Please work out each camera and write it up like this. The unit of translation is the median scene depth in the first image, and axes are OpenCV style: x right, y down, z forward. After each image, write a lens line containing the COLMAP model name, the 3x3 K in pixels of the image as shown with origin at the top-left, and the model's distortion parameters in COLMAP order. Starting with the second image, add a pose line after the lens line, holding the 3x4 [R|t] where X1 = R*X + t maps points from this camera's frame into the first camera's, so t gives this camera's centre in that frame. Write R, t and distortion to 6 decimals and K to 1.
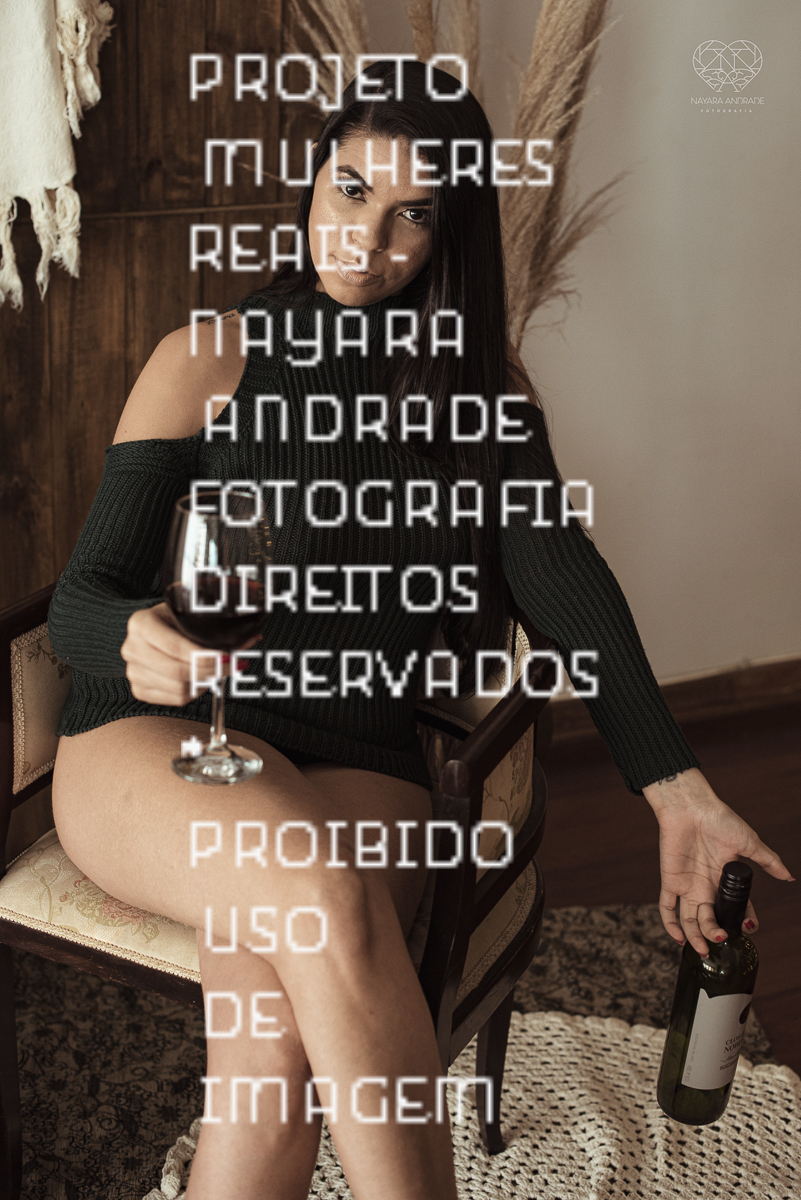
lens RADIAL K [[1852.0, 0, 400.5], [0, 1852.0, 600.0], [0, 0, 1]] dist [-0.158356, 0.034435]
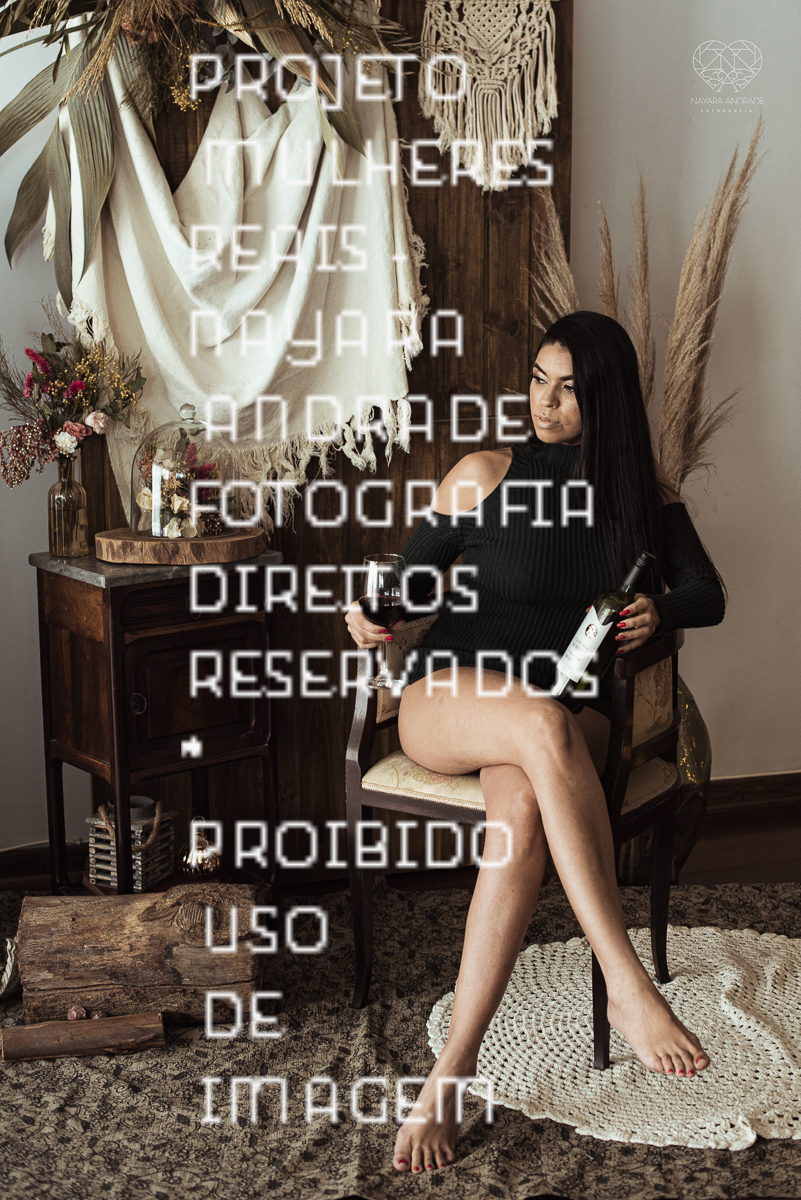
lens RADIAL K [[1852.0, 0, 400.5], [0, 1852.0, 600.0], [0, 0, 1]] dist [-0.158356, 0.034435]
pose [[0.989649, -0.016358, -0.142576, 0.055711], [-0.009570, 0.983749, -0.179296, 0.254964], [0.143192, 0.178804, 0.973409, -0.619158]]
